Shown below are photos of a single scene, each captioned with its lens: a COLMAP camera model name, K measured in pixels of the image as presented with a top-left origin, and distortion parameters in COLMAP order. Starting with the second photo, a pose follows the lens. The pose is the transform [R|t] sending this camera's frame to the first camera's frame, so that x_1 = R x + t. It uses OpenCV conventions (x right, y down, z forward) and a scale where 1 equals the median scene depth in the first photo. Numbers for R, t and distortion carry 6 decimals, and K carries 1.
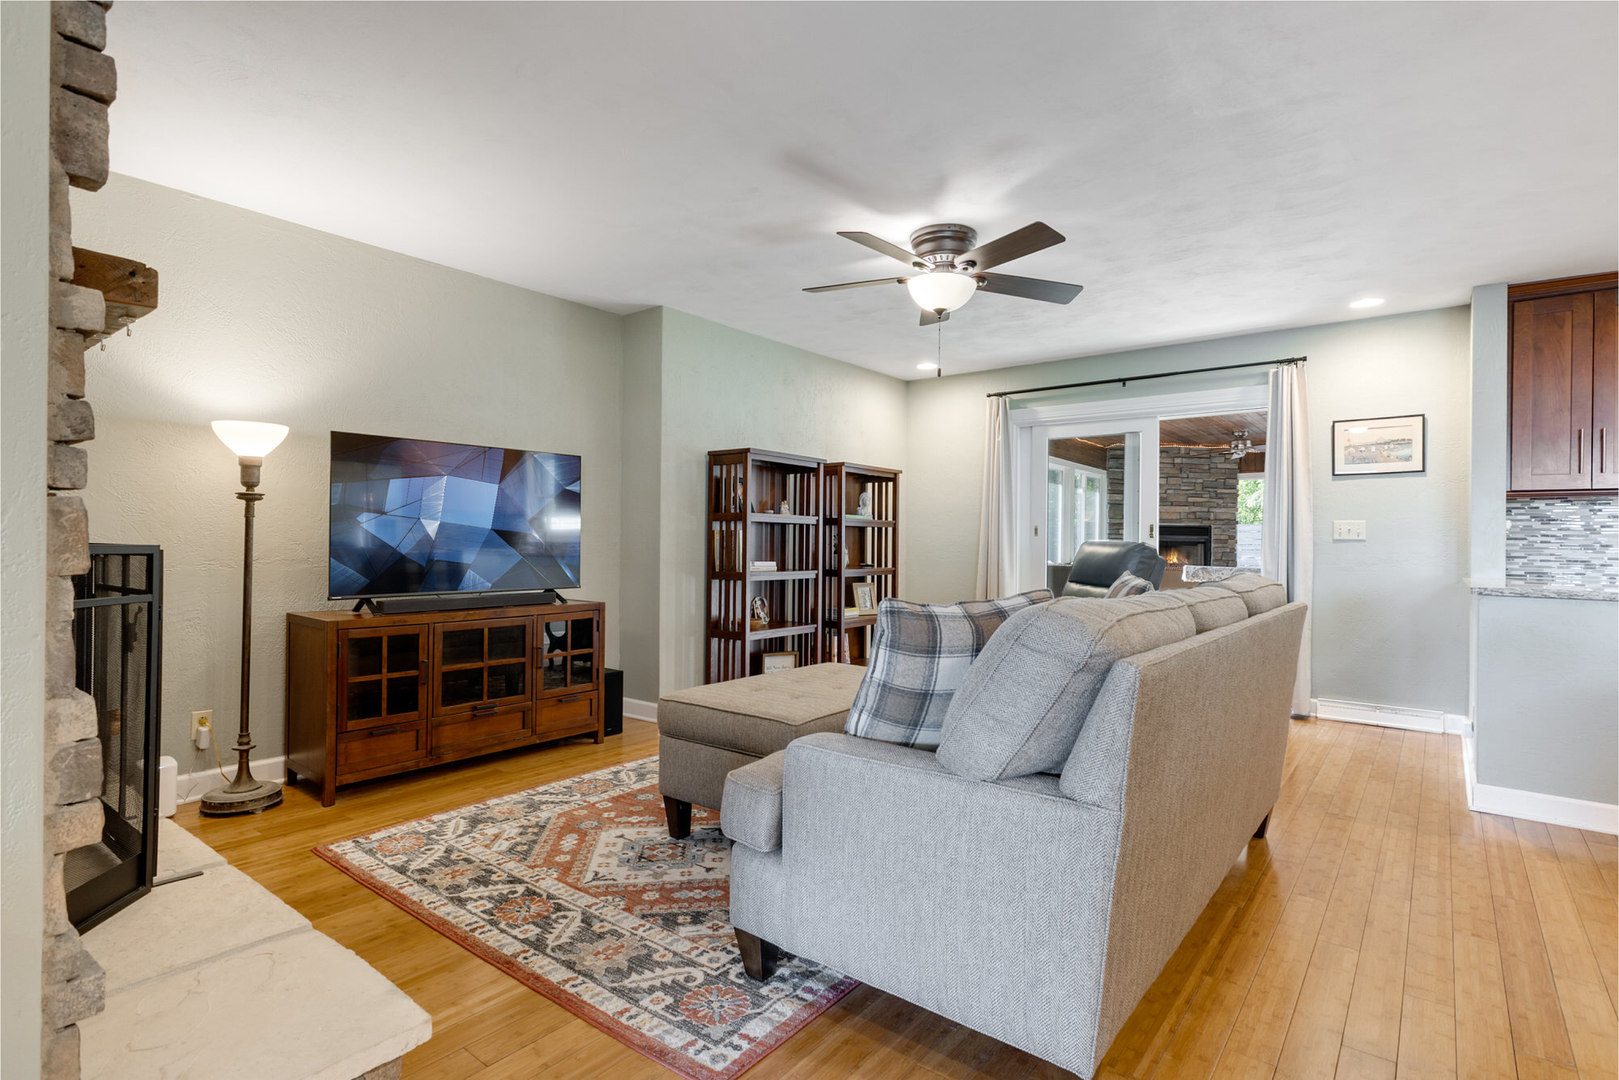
lens RADIAL K [[794.6, 0, 813.1], [0, 794.6, 539.9], [0, 0, 1]] dist [-0.002231, -0.000342]
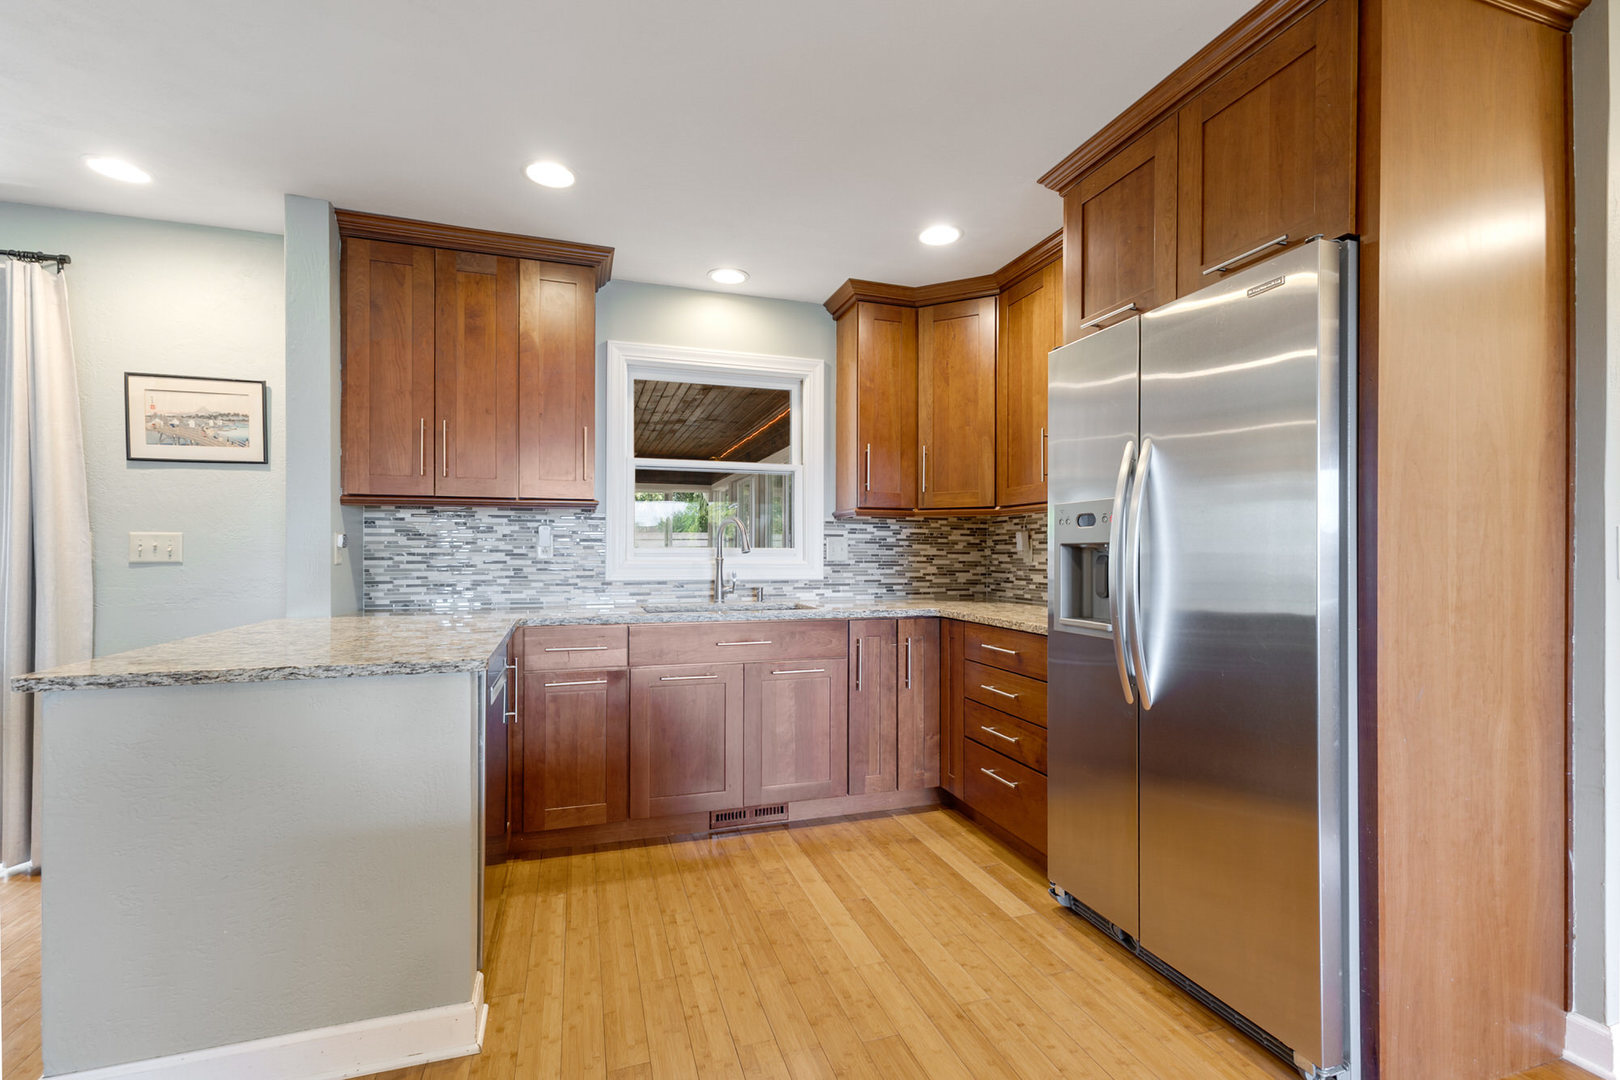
lens RADIAL K [[706.0, 0, 803.1], [0, 706.0, 547.7], [0, 0, 1]] dist [0.005171, 0.000324]
pose [[0.563613, -0.001334, 0.826038, 0.550278], [0.004058, 0.999991, -0.001154, -0.009337], [-0.826029, 0.004002, 0.563613, 0.269281]]
